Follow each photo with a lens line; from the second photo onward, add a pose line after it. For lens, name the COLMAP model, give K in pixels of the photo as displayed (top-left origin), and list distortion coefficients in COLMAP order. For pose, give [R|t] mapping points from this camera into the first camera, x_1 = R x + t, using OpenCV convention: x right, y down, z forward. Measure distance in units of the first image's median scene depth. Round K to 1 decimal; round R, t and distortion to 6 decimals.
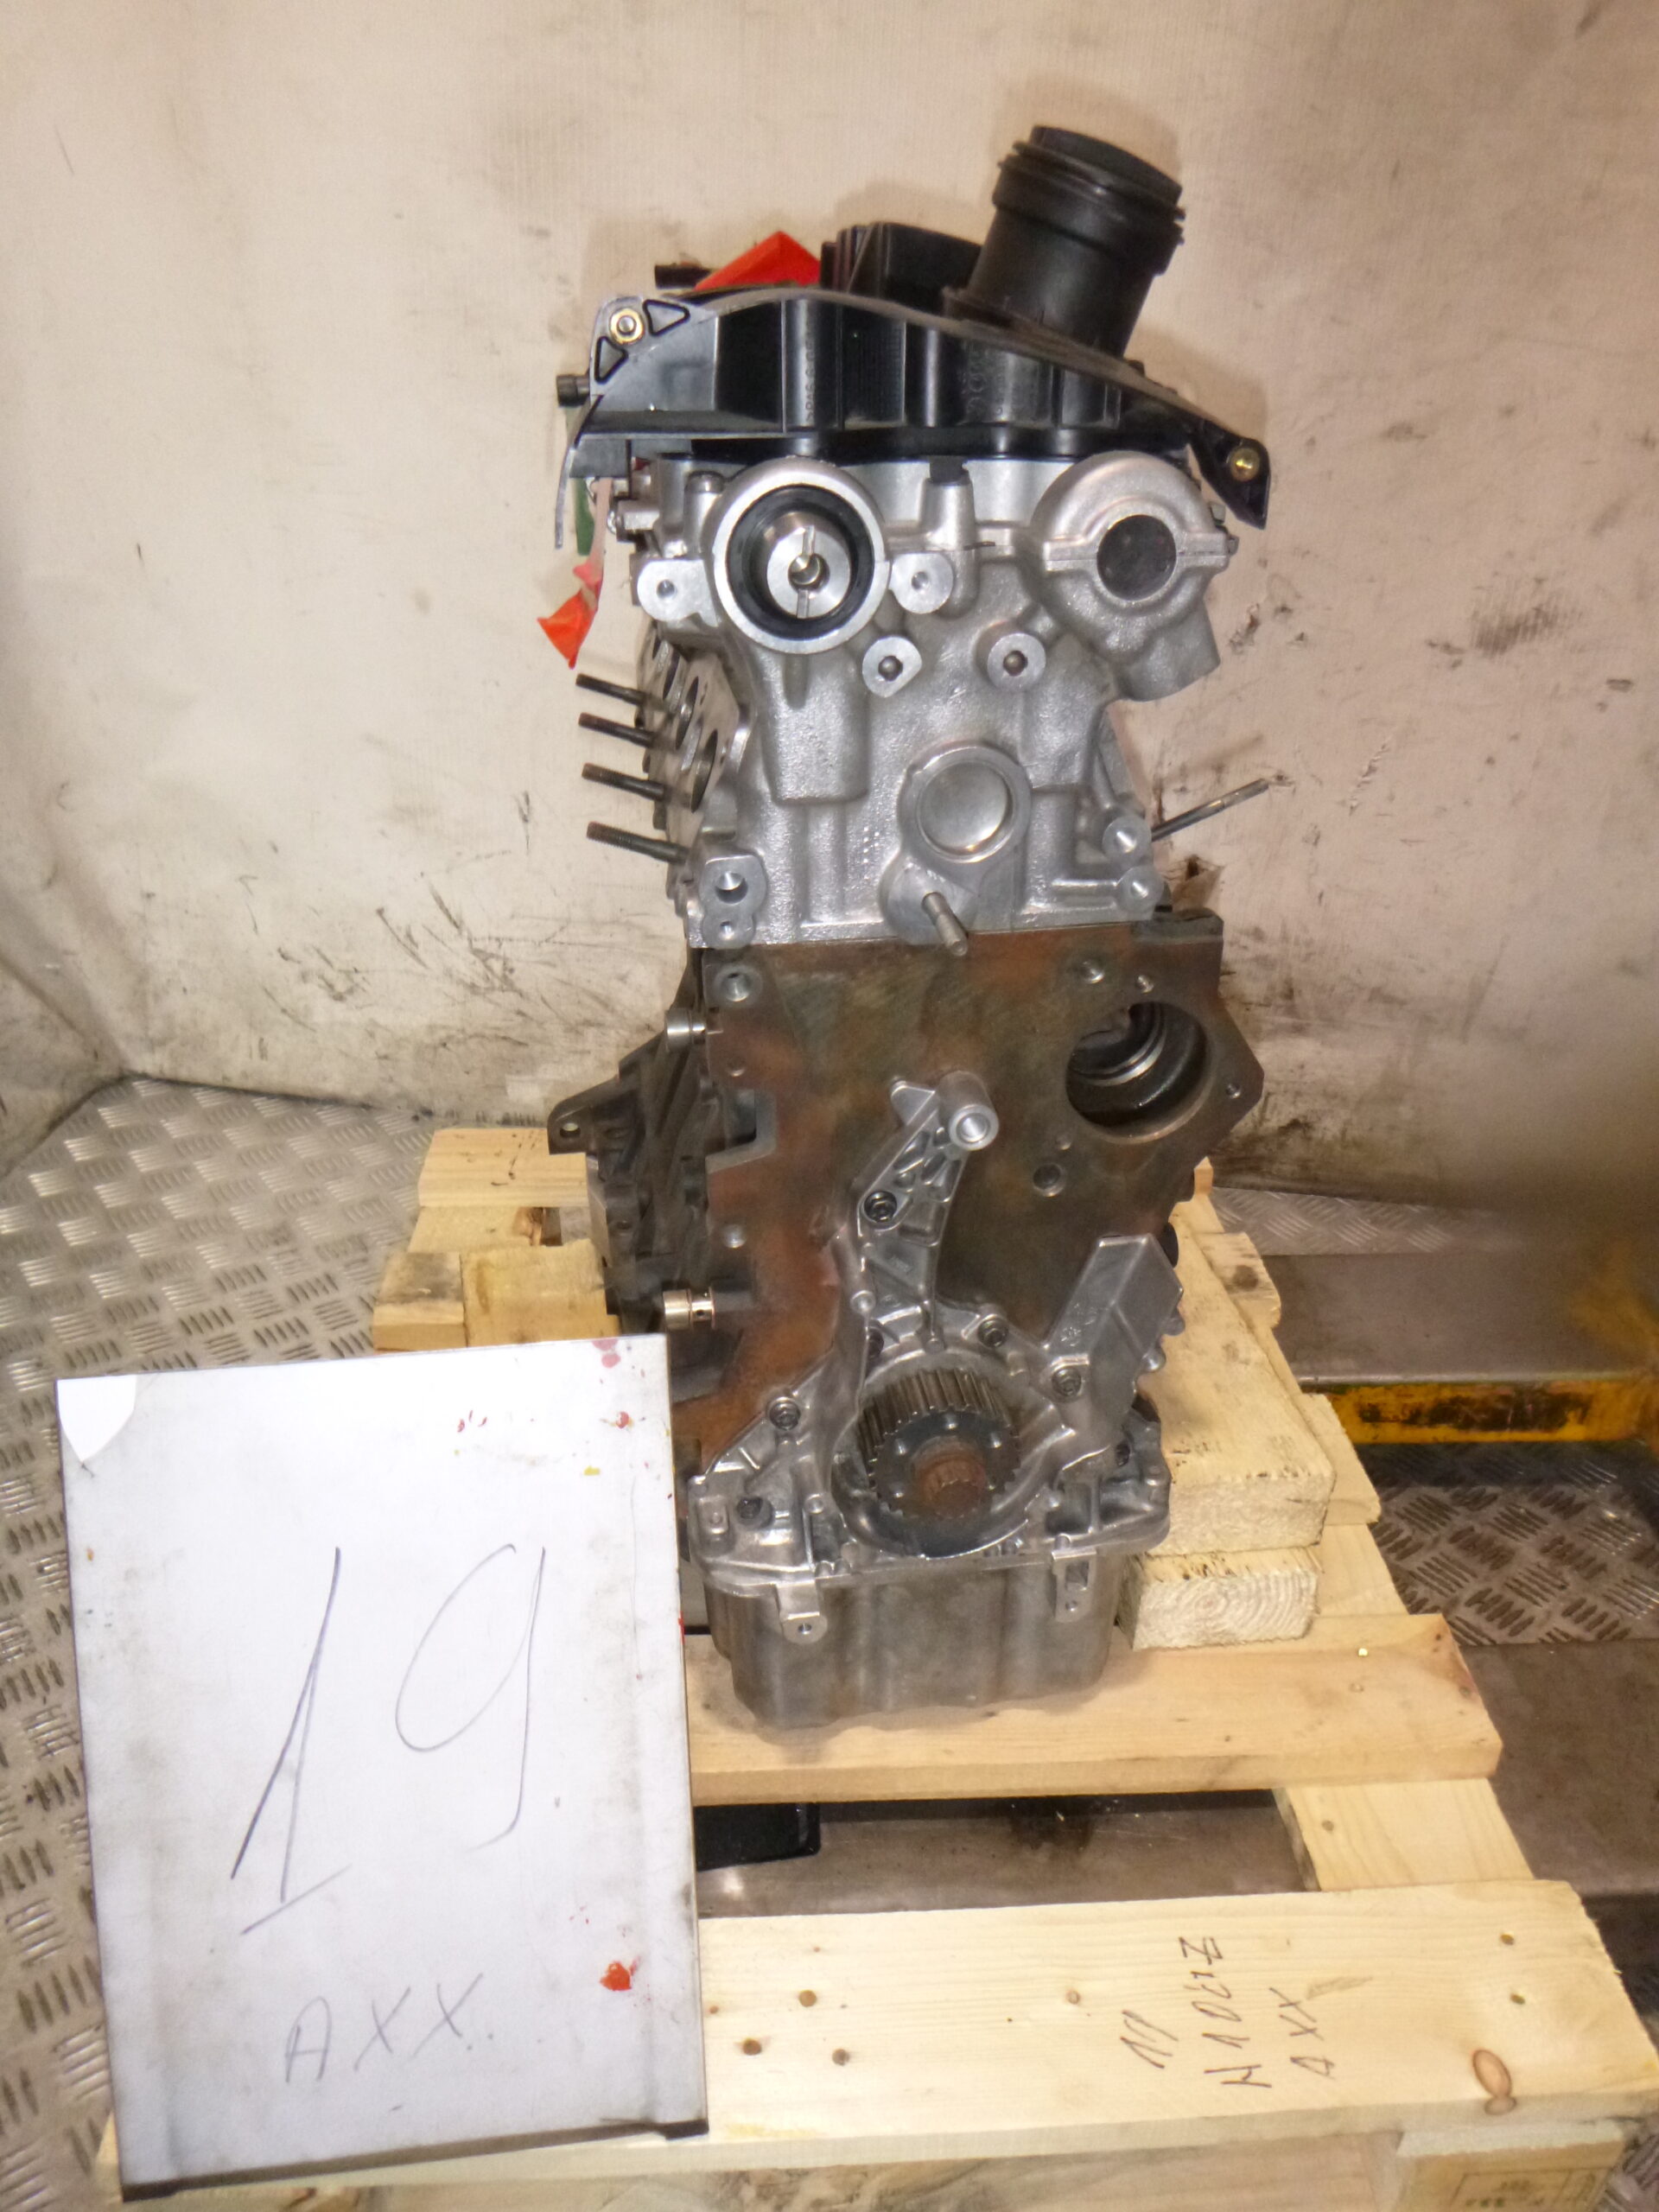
lens RADIAL K [[1650.7, 0, 829.4], [0, 1650.7, 1096.6], [0, 0, 1]] dist [-0.015199, 0.003578]
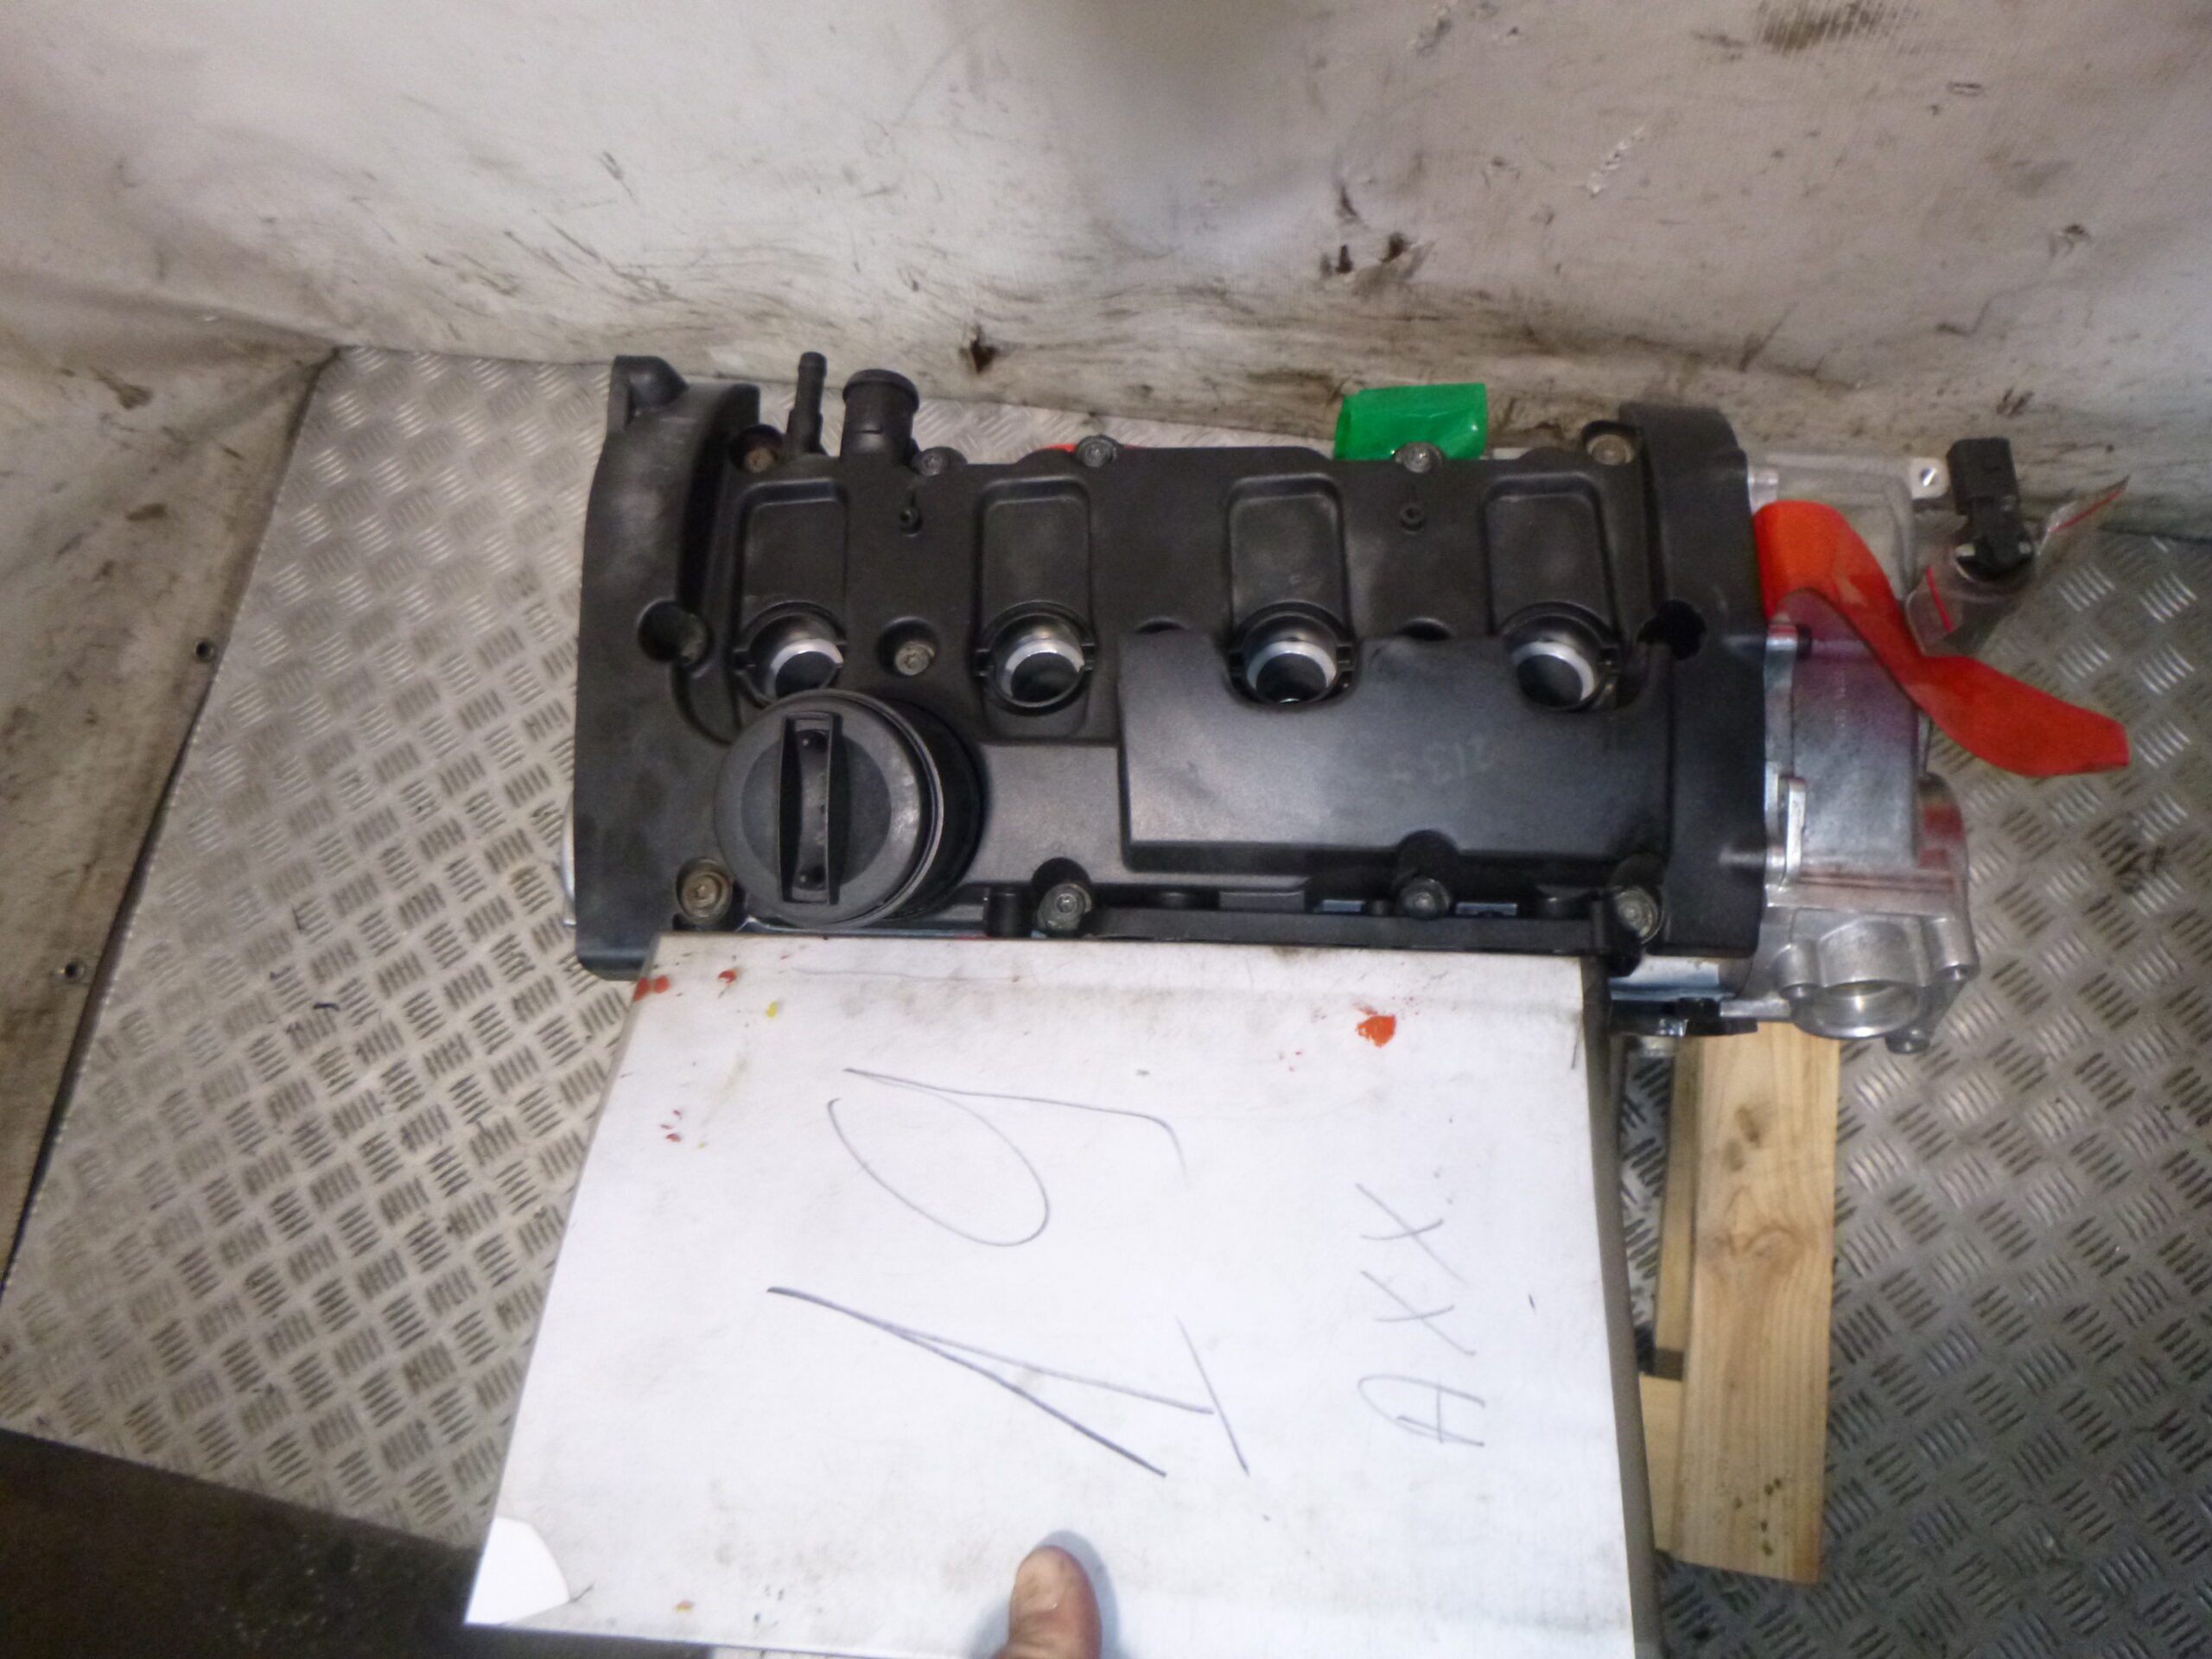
lens RADIAL K [[1665.7, 0, 1103.1], [0, 1665.7, 825.2], [0, 0, 1]] dist [-0.008770, -0.011923]
pose [[0.984130, 0.012888, -0.176981, 0.243599], [0.117712, 0.698915, 0.705451, -0.570245], [0.132786, -0.715089, 0.686306, 0.233225]]
